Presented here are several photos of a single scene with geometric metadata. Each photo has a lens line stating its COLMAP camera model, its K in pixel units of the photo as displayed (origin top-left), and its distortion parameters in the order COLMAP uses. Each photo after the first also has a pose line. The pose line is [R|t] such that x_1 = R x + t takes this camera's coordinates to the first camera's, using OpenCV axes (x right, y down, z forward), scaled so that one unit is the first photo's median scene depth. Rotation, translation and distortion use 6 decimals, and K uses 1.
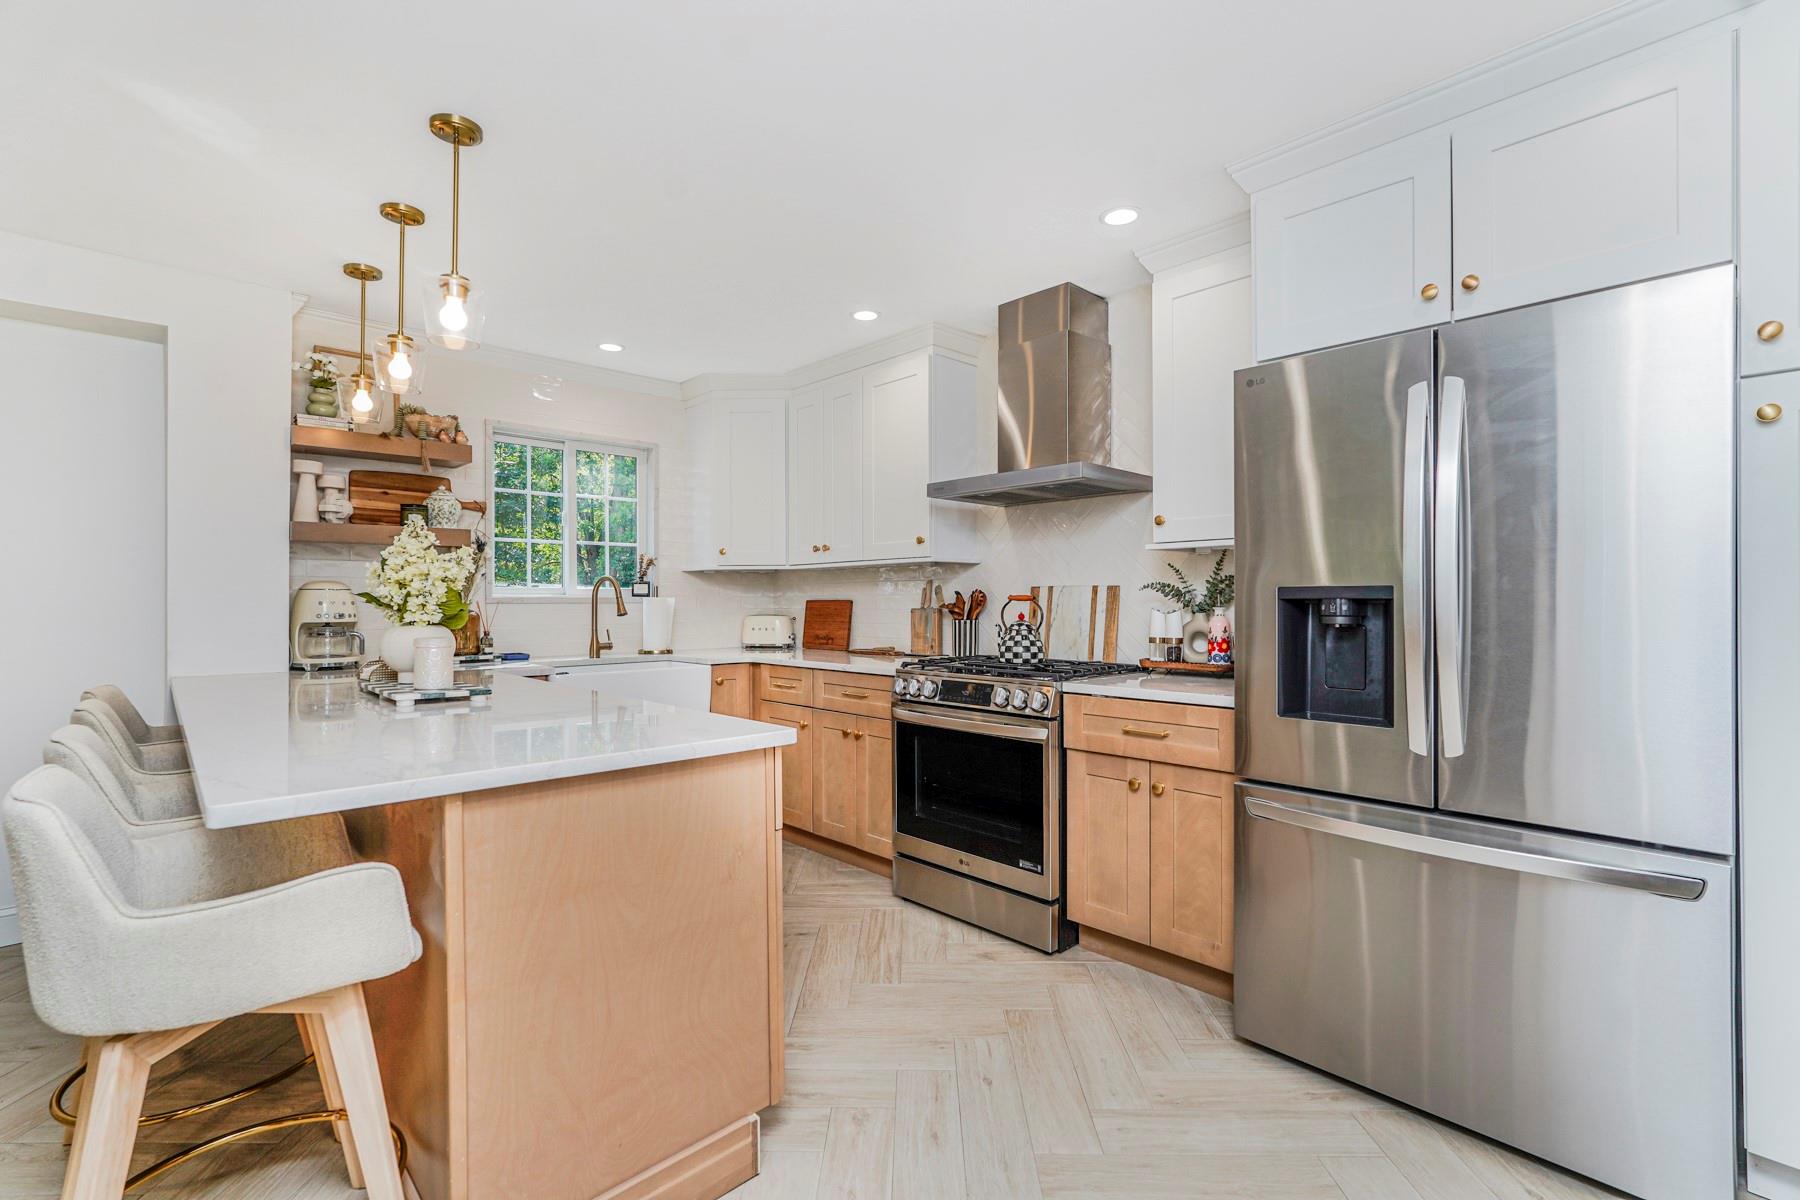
lens RADIAL K [[801.4, 0, 897.5], [0, 801.4, 602.0], [0, 0, 1]] dist [0.005972, 0.000449]
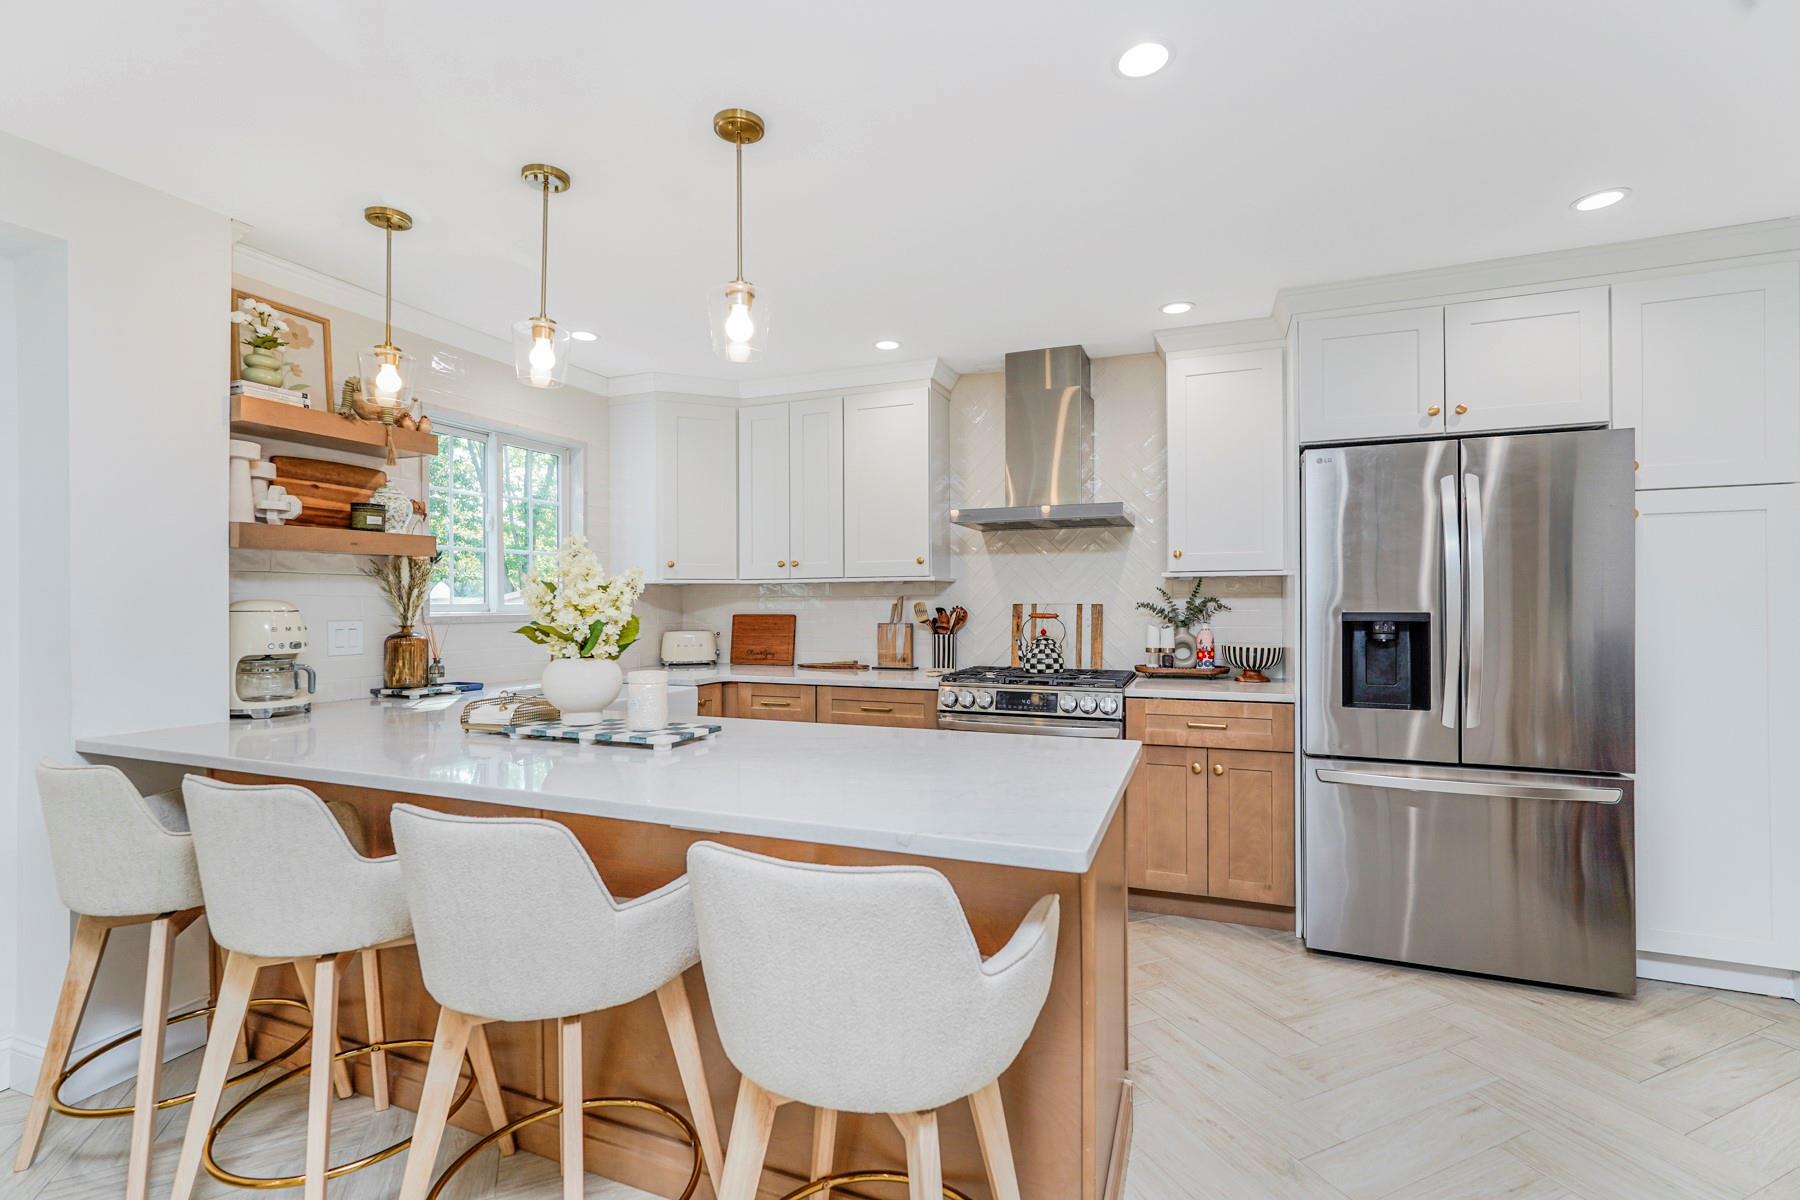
lens RADIAL K [[801.4, 0, 897.1], [0, 801.4, 601.9], [0, 0, 1]] dist [0.005972, 0.000449]
pose [[0.905920, -0.001155, 0.423448, -0.494338], [0.001823, 0.999998, -0.001173, -0.022885], [-0.423445, 0.001834, 0.905920, 0.051350]]
